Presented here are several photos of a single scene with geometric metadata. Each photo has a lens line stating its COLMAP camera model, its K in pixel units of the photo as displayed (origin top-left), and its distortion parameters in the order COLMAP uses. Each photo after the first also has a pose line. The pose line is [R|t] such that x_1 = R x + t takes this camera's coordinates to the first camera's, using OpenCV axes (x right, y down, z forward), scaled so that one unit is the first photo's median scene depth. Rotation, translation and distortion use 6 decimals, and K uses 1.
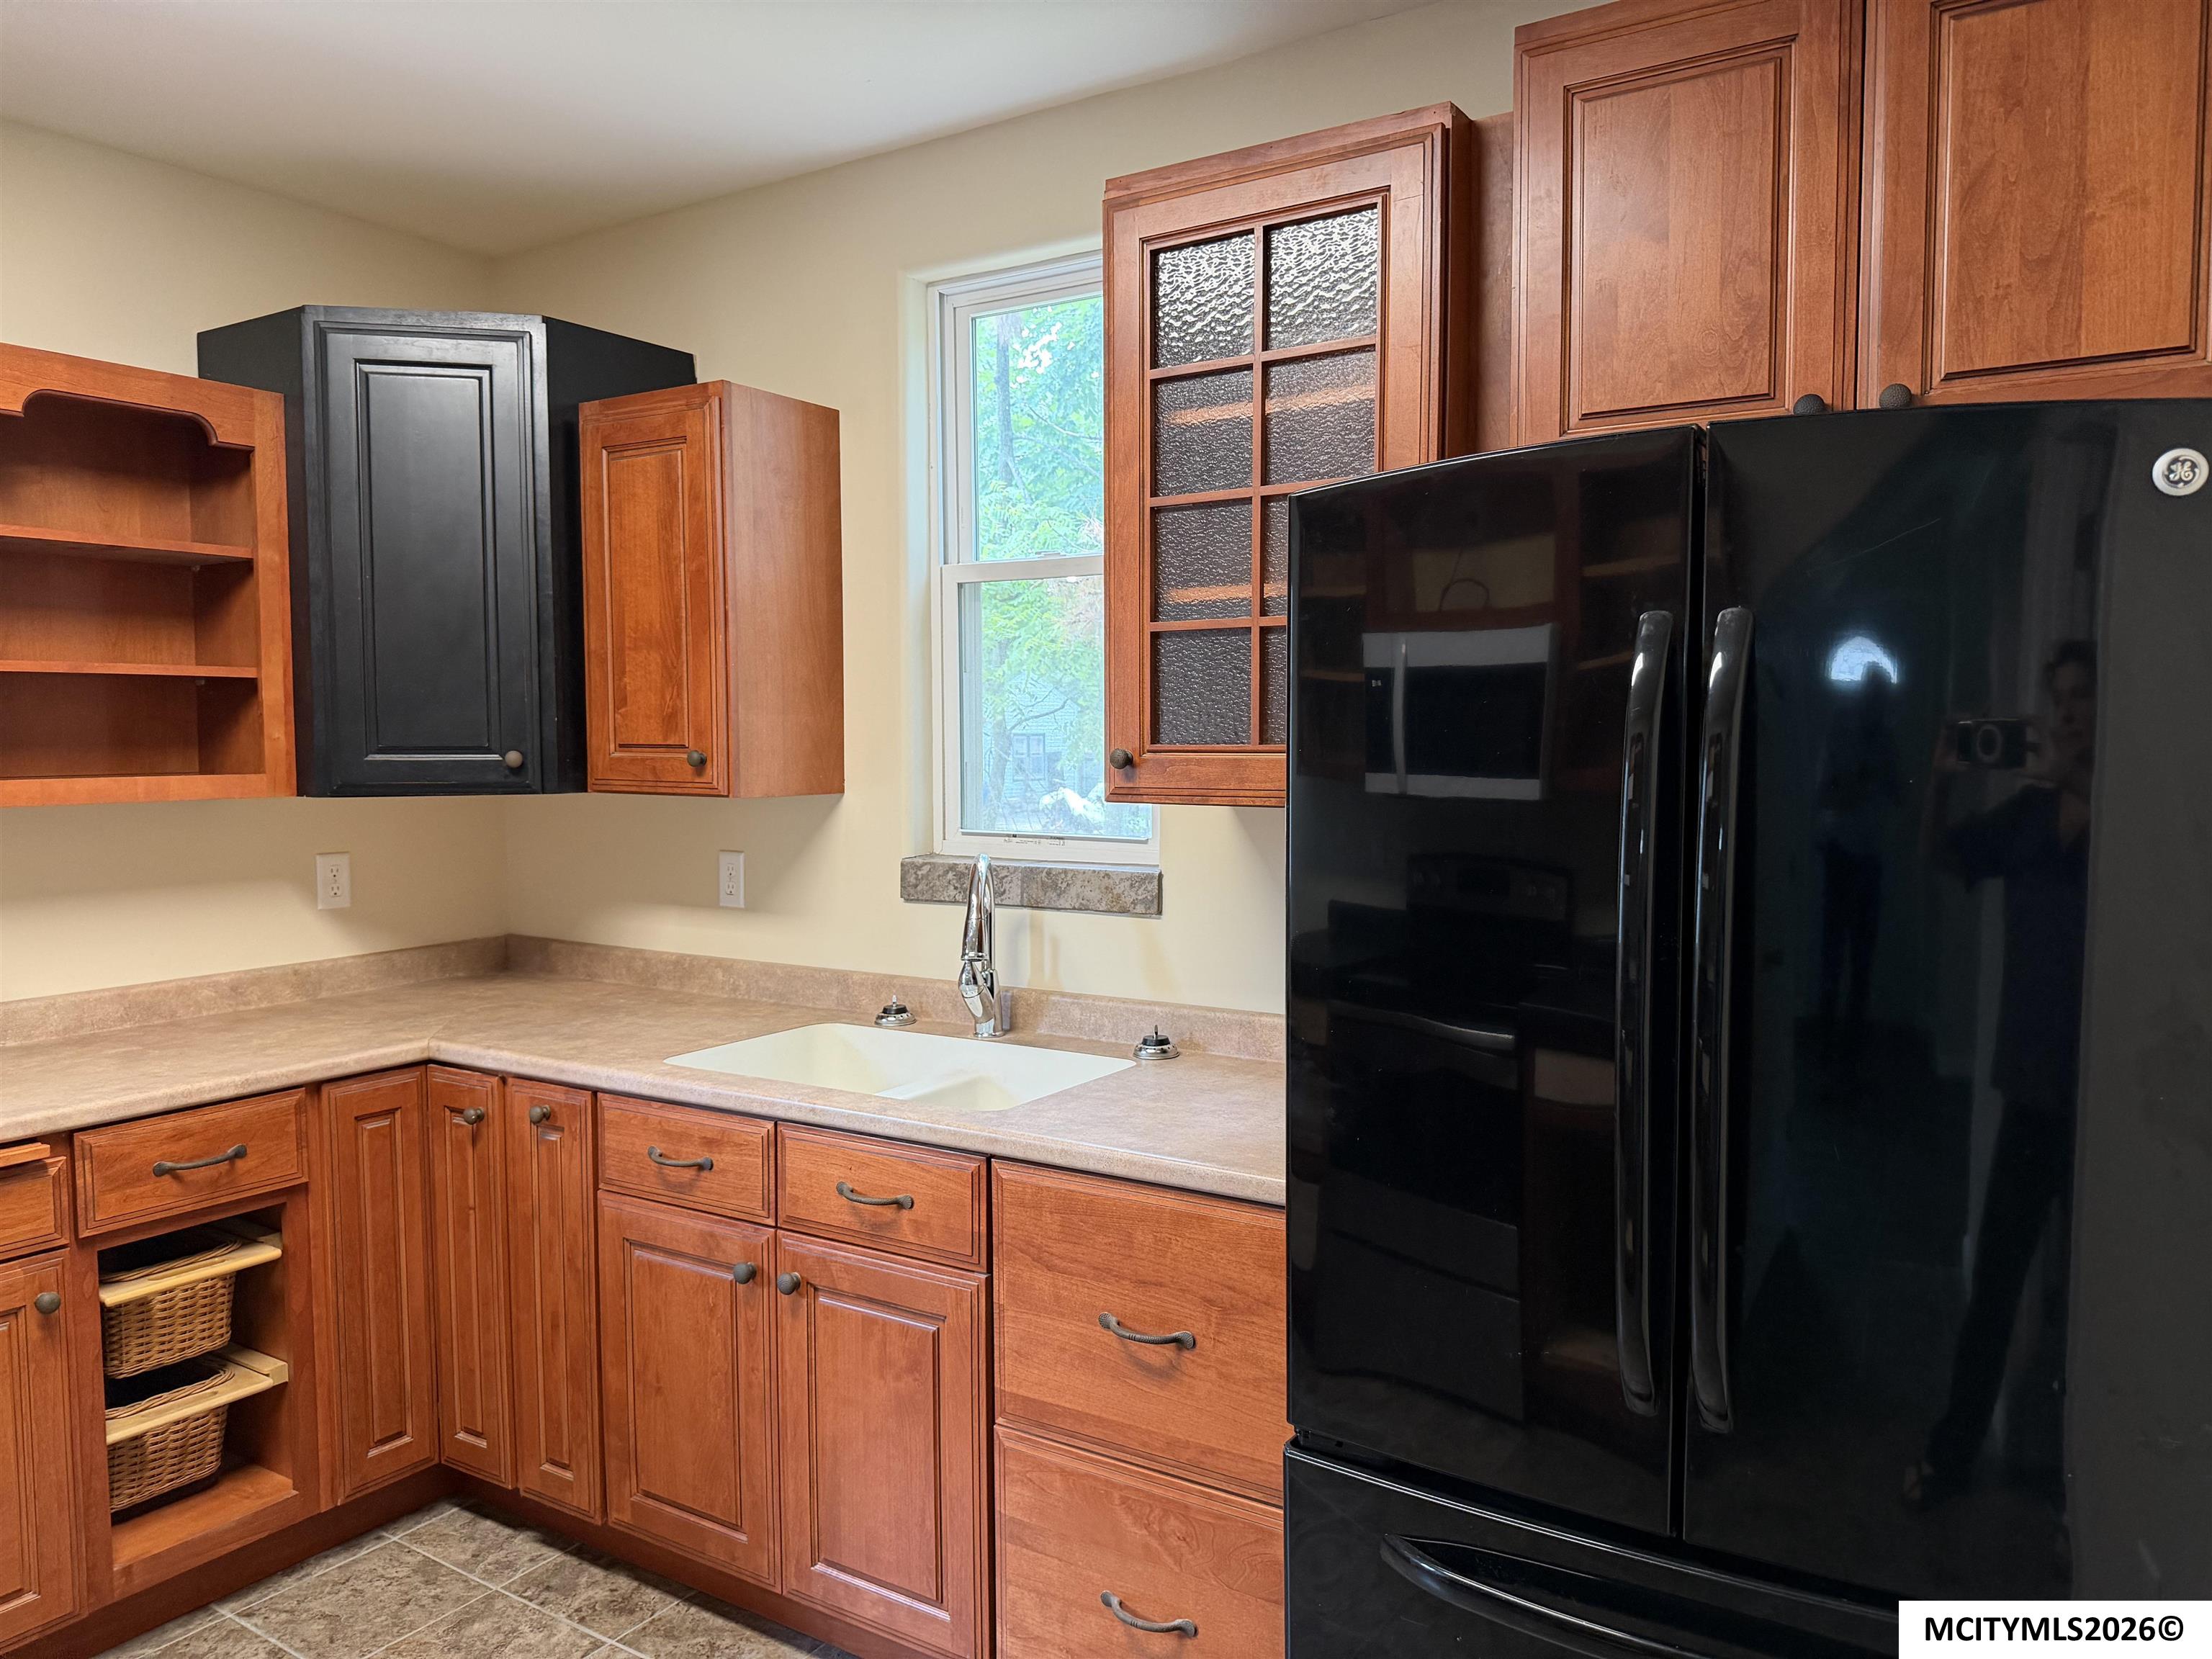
lens RADIAL K [[1568.2, 0, 1117.4], [0, 1568.2, 831.2], [0, 0, 1]] dist [0.060799, -0.061791]
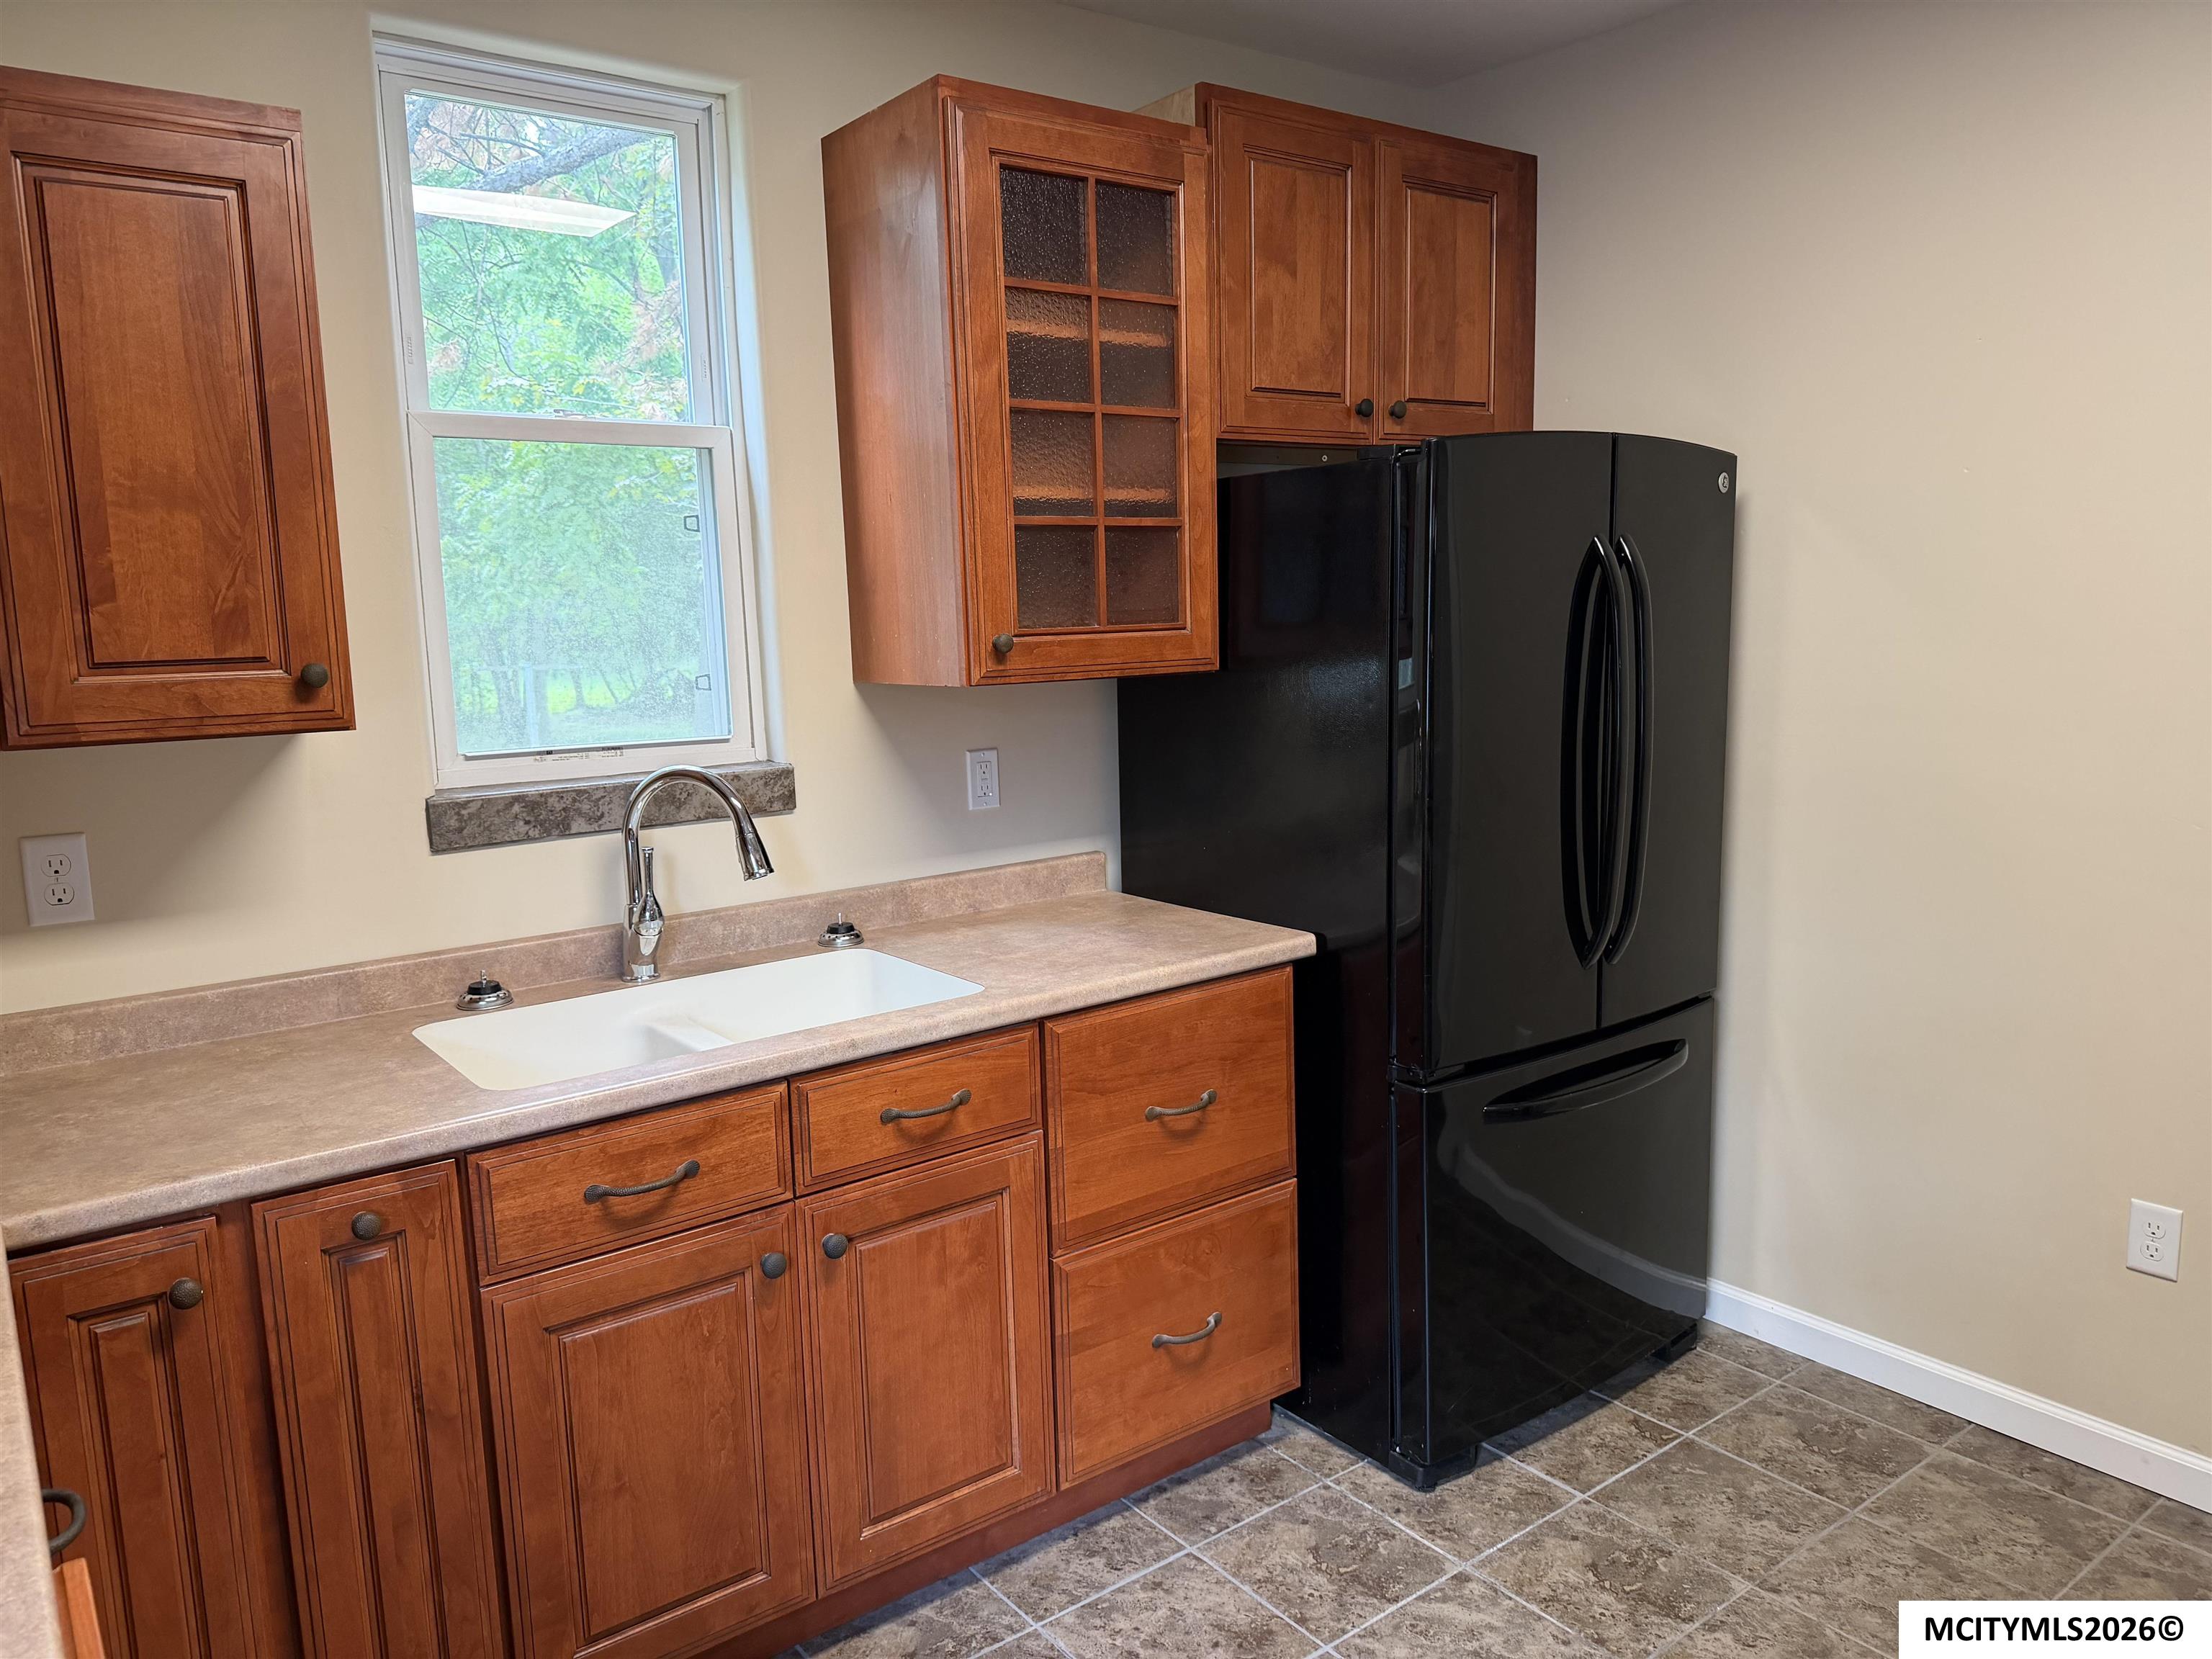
lens RADIAL K [[1568.2, 0, 1088.9], [0, 1568.2, 837.1], [0, 0, 1]] dist [0.060799, -0.061791]
pose [[0.351064, -0.143471, 0.925294, -0.933081], [0.088986, 0.988831, 0.119561, -0.035172], [-0.932113, 0.040365, 0.359910, 0.527852]]
